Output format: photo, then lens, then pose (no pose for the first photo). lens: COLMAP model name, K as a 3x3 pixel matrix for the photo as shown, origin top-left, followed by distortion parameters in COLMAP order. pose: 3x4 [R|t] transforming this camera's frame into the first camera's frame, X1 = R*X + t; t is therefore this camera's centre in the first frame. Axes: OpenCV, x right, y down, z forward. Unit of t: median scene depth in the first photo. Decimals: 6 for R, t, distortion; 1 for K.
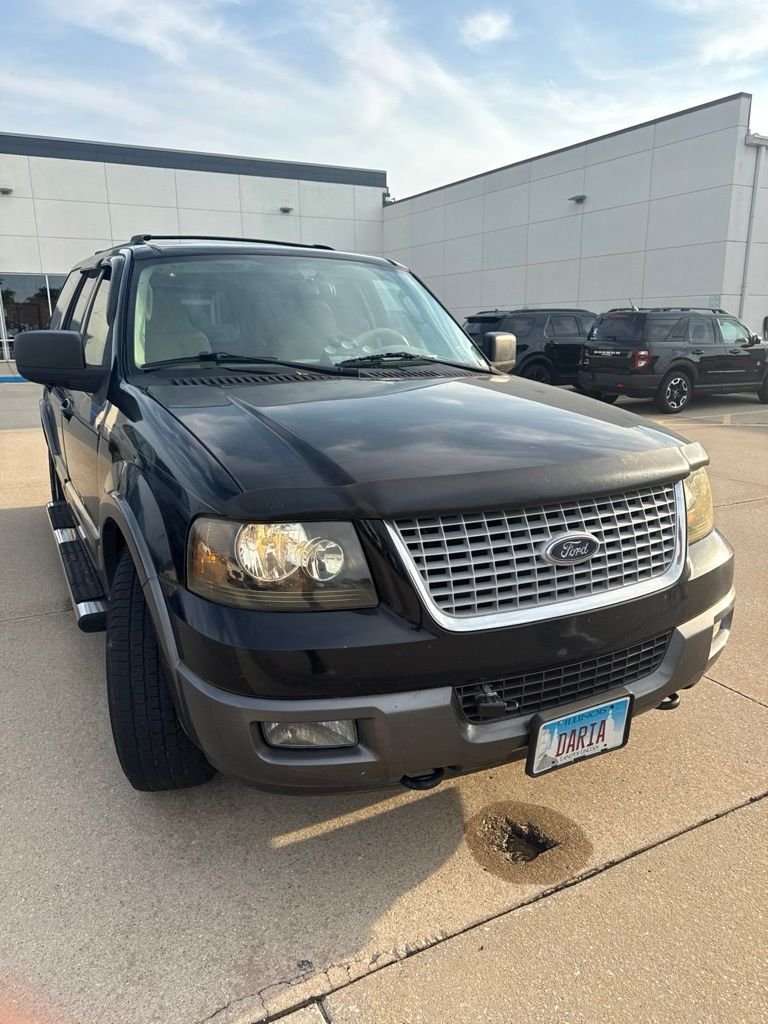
lens RADIAL K [[728.3, 0, 387.7], [0, 728.3, 514.4], [0, 0, 1]] dist [0.022700, -0.027651]
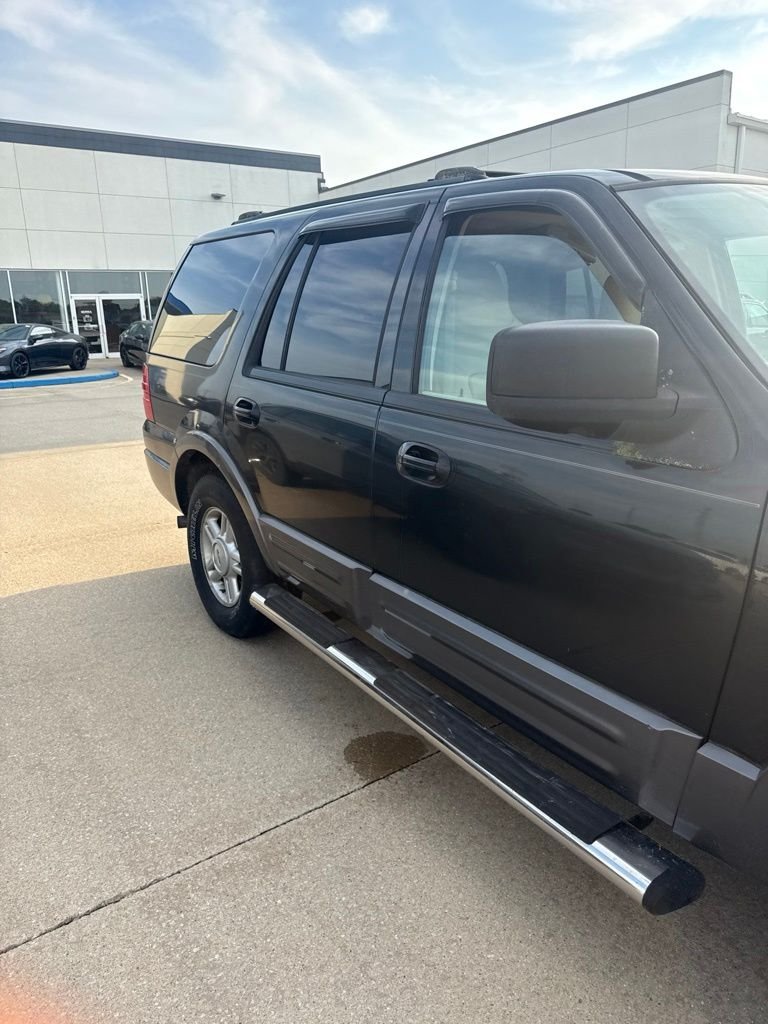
lens RADIAL K [[728.3, 0, 388.9], [0, 728.3, 508.4], [0, 0, 1]] dist [0.022700, -0.027651]
pose [[0.990345, -0.055694, 0.126943, -0.878184], [0.055494, 0.998446, 0.005111, -0.181044], [-0.127030, 0.001983, 0.991897, 0.710071]]
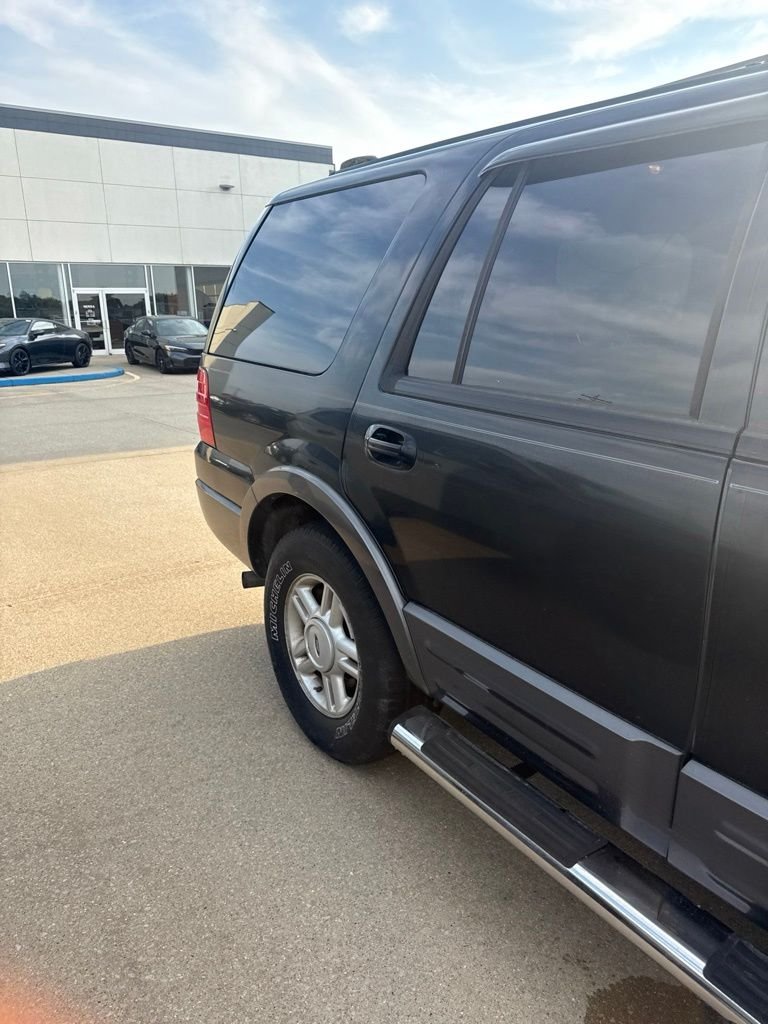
lens RADIAL K [[728.3, 0, 387.1], [0, 728.3, 507.7], [0, 0, 1]] dist [0.022700, -0.027651]
pose [[0.990515, -0.048706, 0.128483, -1.077299], [0.048260, 0.998813, 0.006583, -0.300908], [-0.128651, -0.000320, 0.991690, 1.217339]]
